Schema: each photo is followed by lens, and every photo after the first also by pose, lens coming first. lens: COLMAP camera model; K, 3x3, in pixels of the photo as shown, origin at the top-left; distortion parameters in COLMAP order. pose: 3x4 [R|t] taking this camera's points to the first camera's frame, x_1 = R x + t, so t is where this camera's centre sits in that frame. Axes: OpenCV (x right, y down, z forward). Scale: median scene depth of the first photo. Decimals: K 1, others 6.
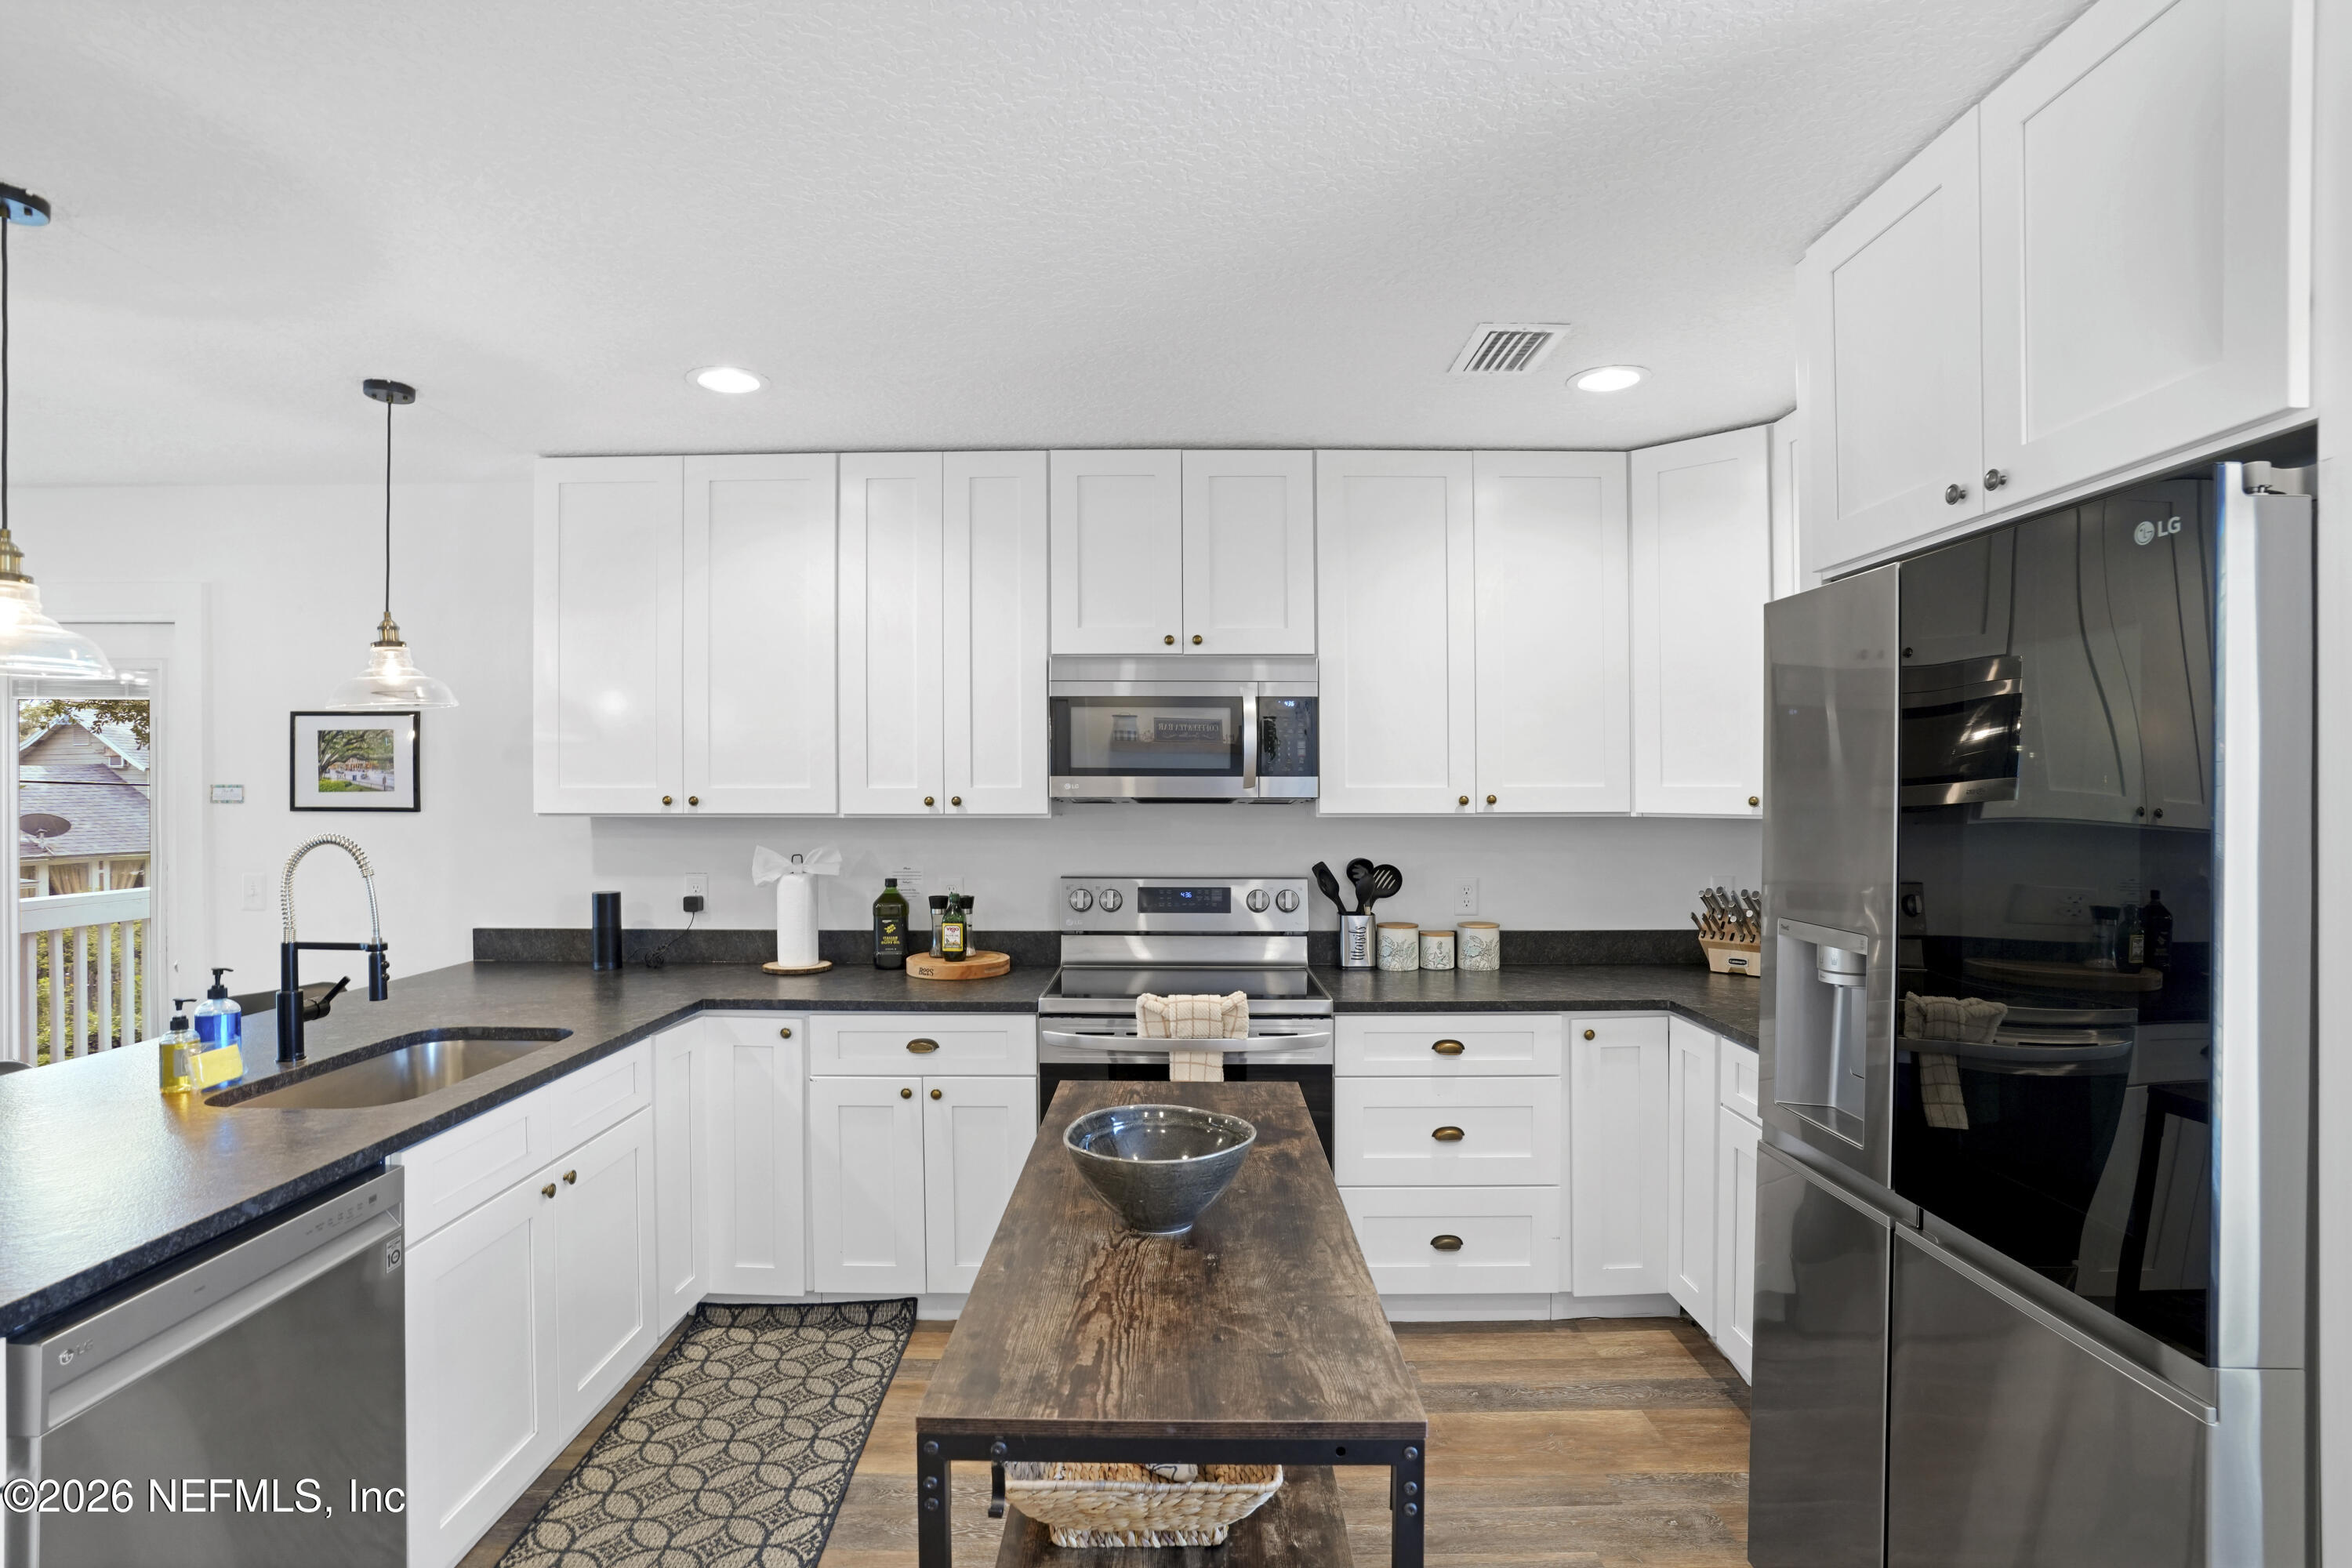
lens RADIAL K [[1181.0, 0, 1177.9], [0, 1181.0, 769.5], [0, 0, 1]] dist [-0.024149, 0.001282]
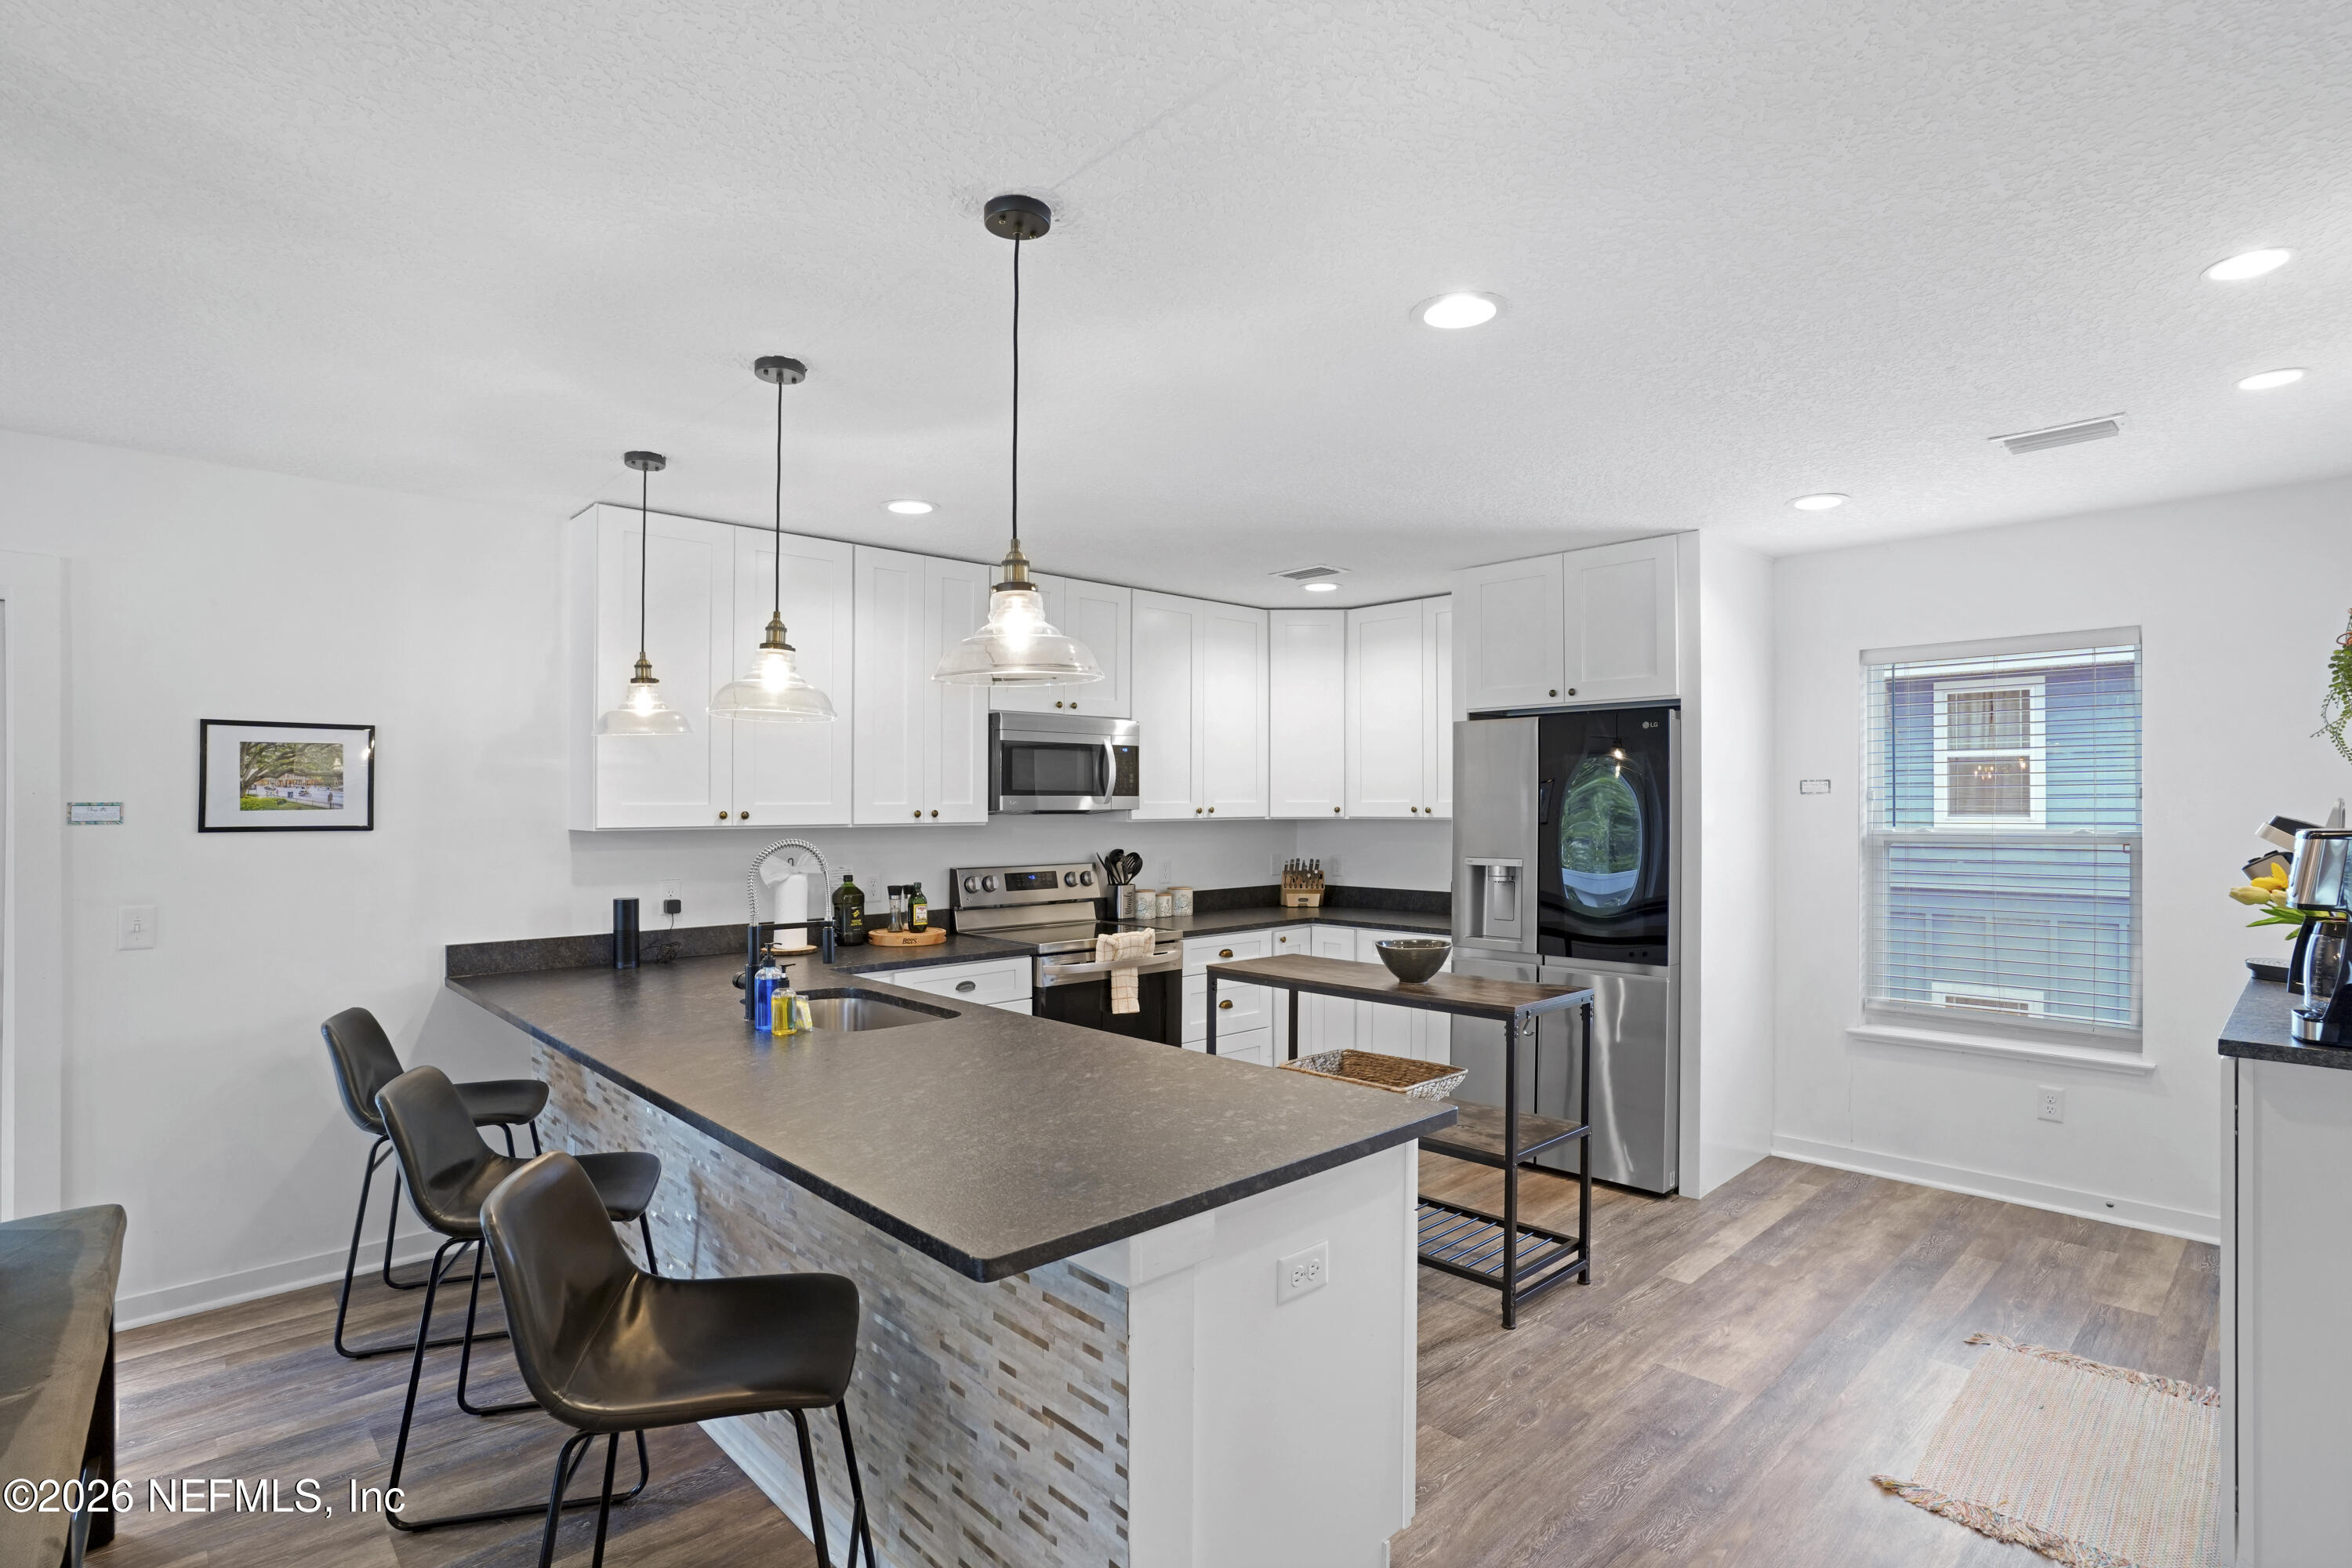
lens RADIAL K [[1181.0, 0, 1175.8], [0, 1181.0, 791.8], [0, 0, 1]] dist [-0.024149, 0.001282]
pose [[0.710659, 0.005012, 0.703519, -0.907424], [-0.009460, 0.999952, 0.002433, -0.004341], [-0.703473, -0.008385, 0.710672, -0.155856]]
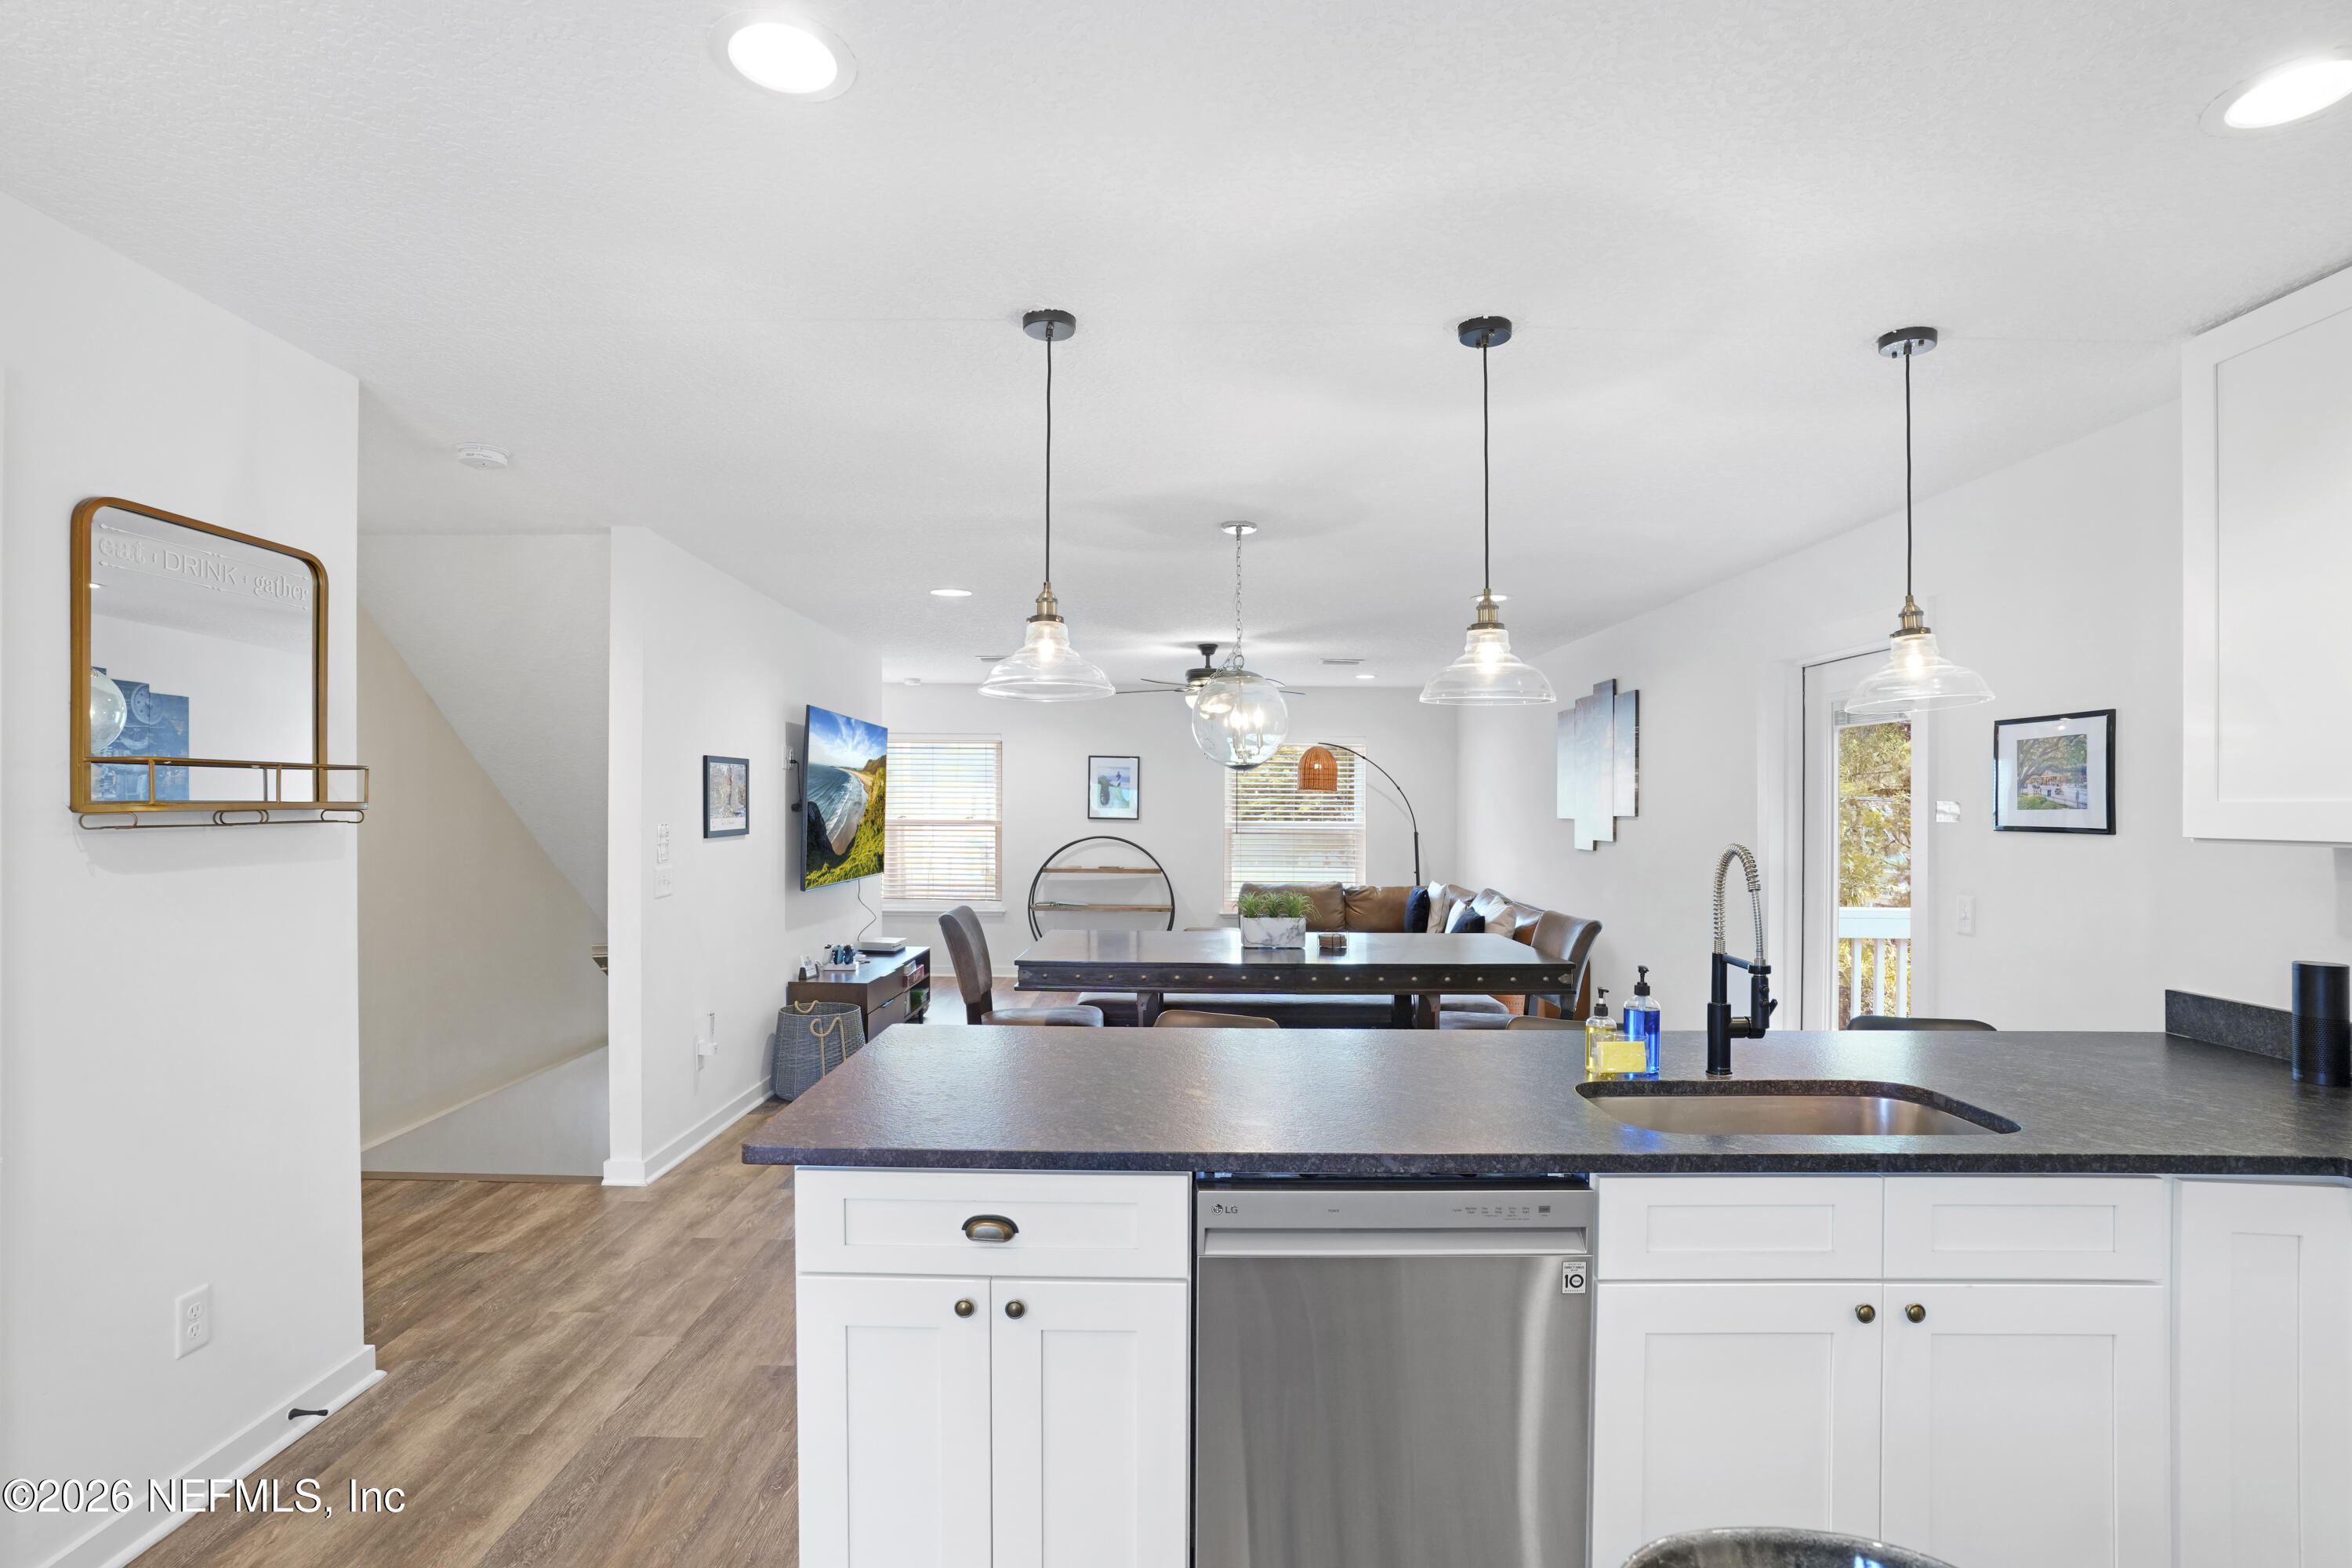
lens RADIAL K [[1181.0, 0, 1139.8], [0, 1181.0, 817.7], [0, 0, 1]] dist [-0.024149, 0.001282]
pose [[0.013486, 0.008819, -0.999870, 0.148325], [0.002983, 0.999956, 0.008860, 0.016576], [0.999905, -0.003103, 0.013459, 0.340146]]
